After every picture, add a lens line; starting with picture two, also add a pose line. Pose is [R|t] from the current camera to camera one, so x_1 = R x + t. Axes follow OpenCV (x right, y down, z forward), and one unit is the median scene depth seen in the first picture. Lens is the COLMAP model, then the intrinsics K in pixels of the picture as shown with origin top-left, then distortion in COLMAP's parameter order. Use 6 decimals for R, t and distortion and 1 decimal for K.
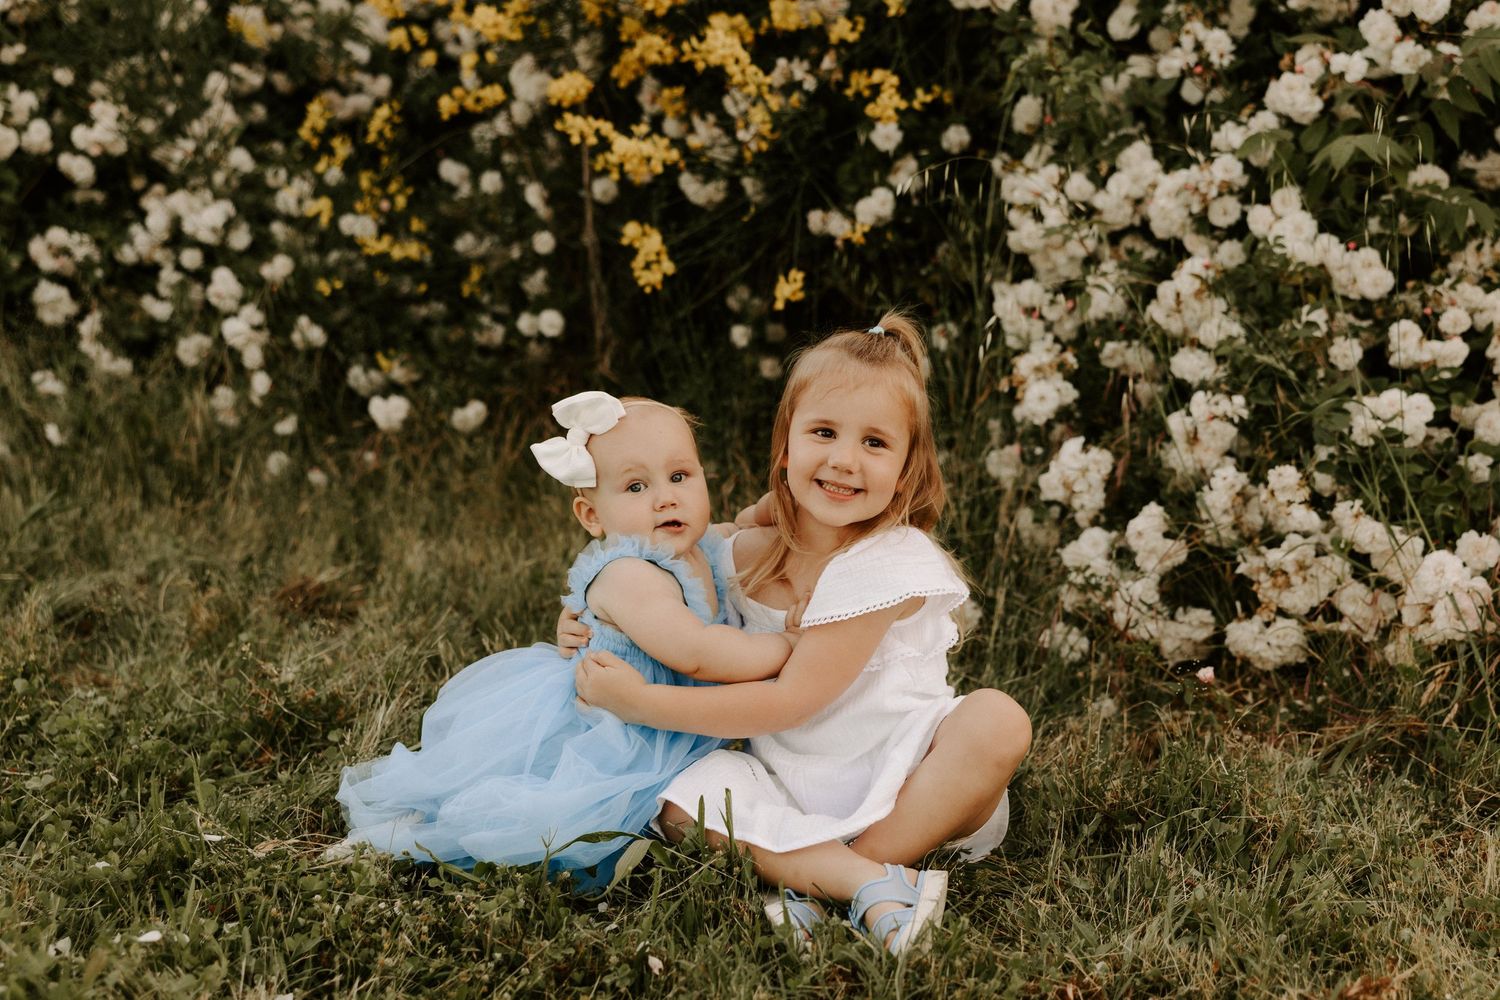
lens RADIAL K [[1815.9, 0, 750.0], [0, 1815.9, 500.0], [0, 0, 1]] dist [-0.003661, -0.019227]
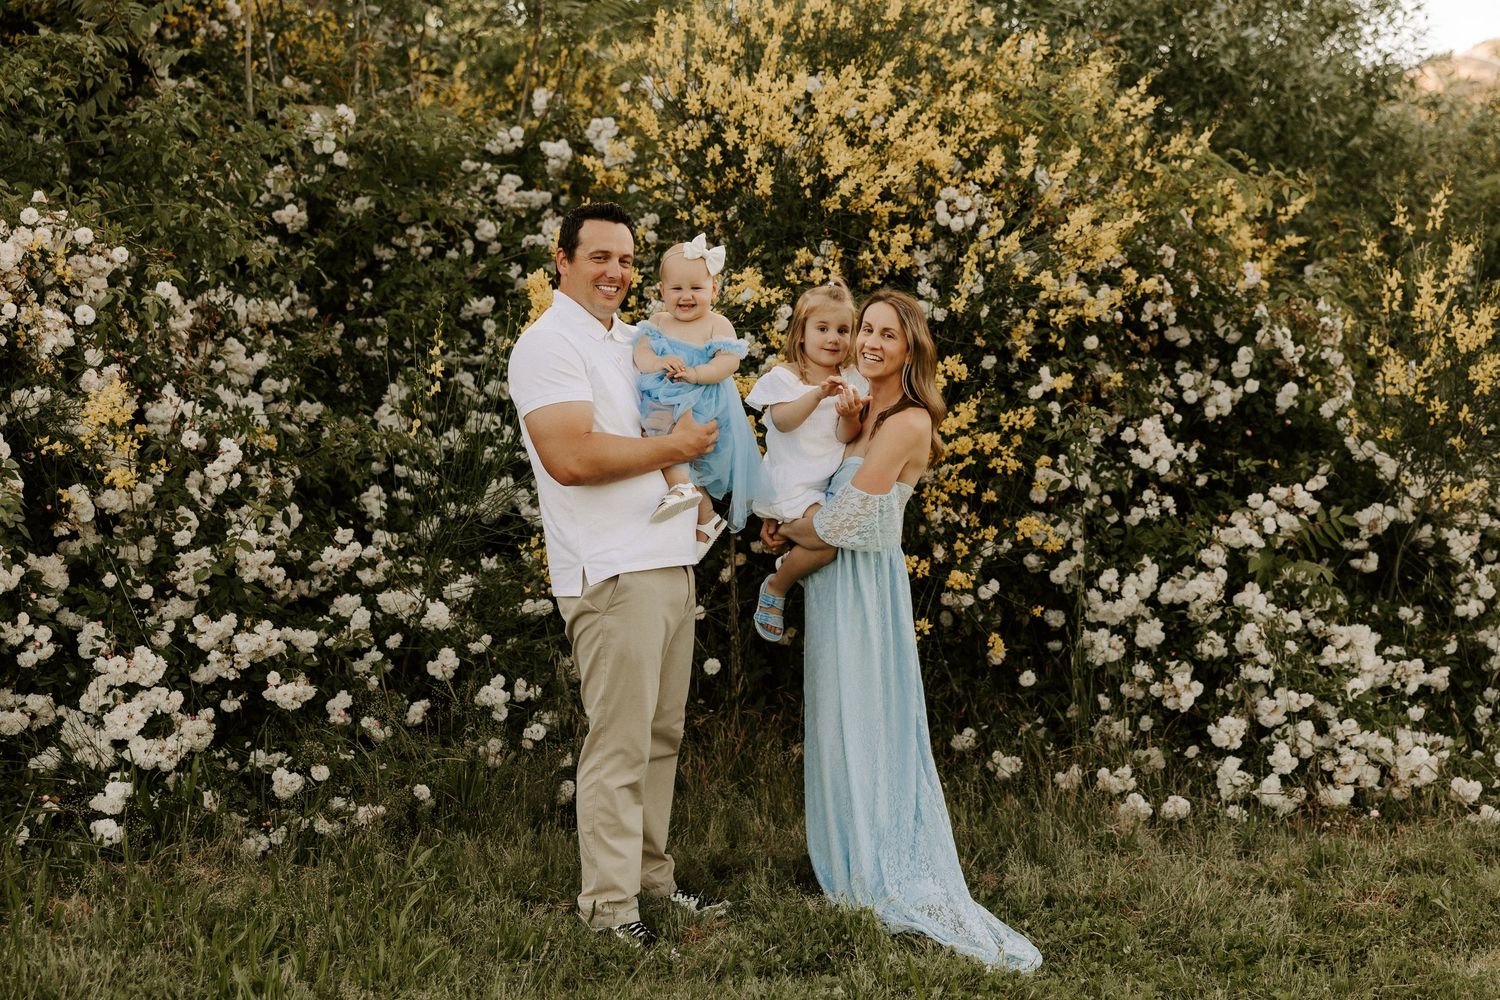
lens RADIAL K [[2024.4, 0, 750.0], [0, 2024.4, 500.0], [0, 0, 1]] dist [-0.001378, -0.030960]
pose [[0.742036, -0.056638, 0.667963, -1.721064], [0.105366, 0.993893, -0.032776, -0.254697], [-0.662028, 0.094702, 0.743472, -0.373953]]
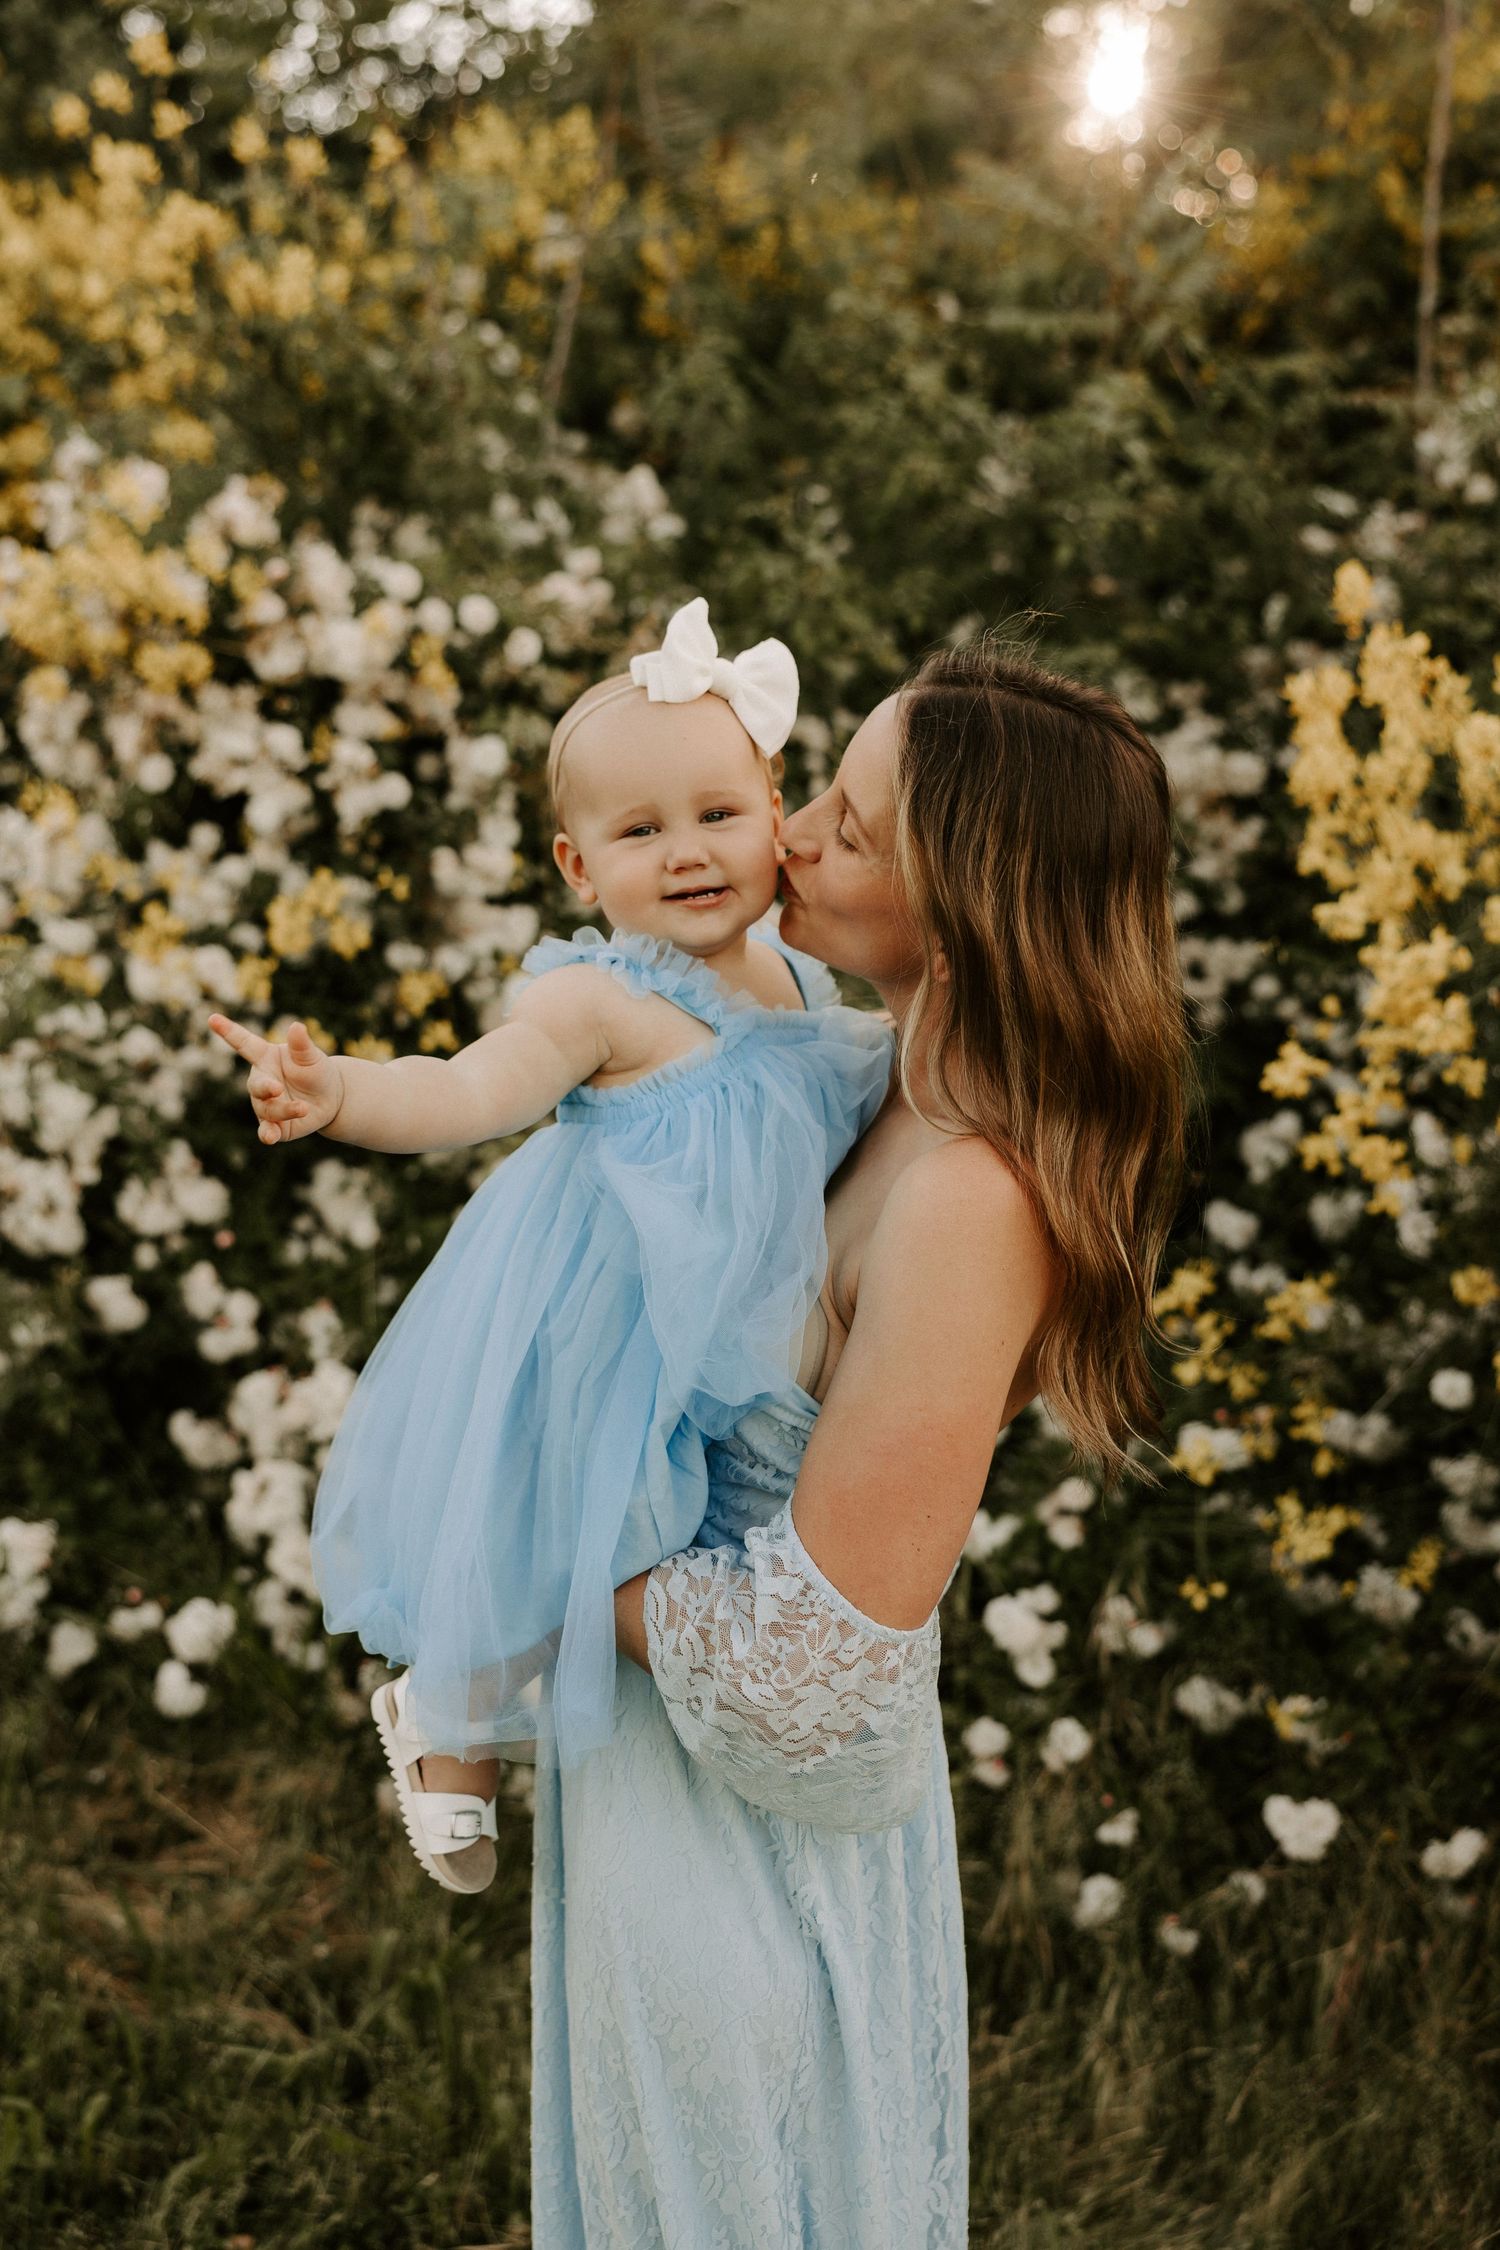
lens RADIAL K [[2240.7, 0, 752.8], [0, 2240.7, 1062.2], [0, 0, 1]] dist [-0.004253, -0.002134]
pose [[0.987885, 0.047644, -0.147695, -0.408819], [-0.054395, 0.997635, -0.042014, -0.368405], [0.145344, 0.049539, 0.988140, 0.388629]]
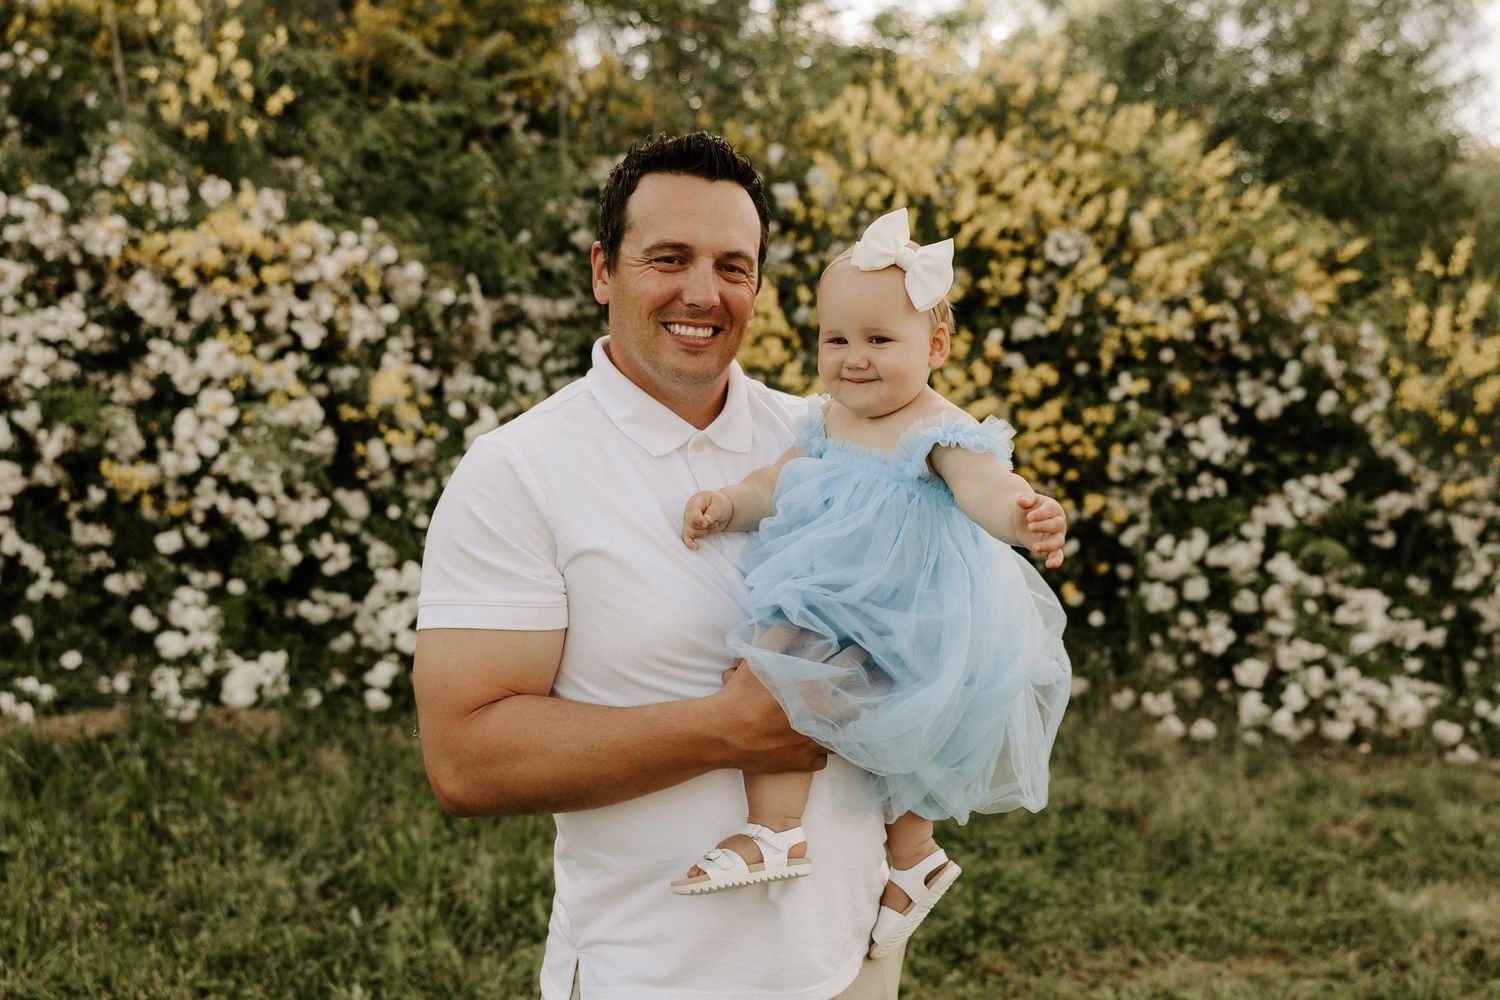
lens RADIAL K [[1408.3, 0, 805.4], [0, 1408.3, 500.2], [0, 0, 1]] dist [-0.001111, 0.002523]
pose [[0.831207, -0.051227, 0.553597, -1.426667], [0.059240, 0.998238, 0.003424, -0.300458], [-0.552797, 0.029949, 0.832777, -0.326793]]
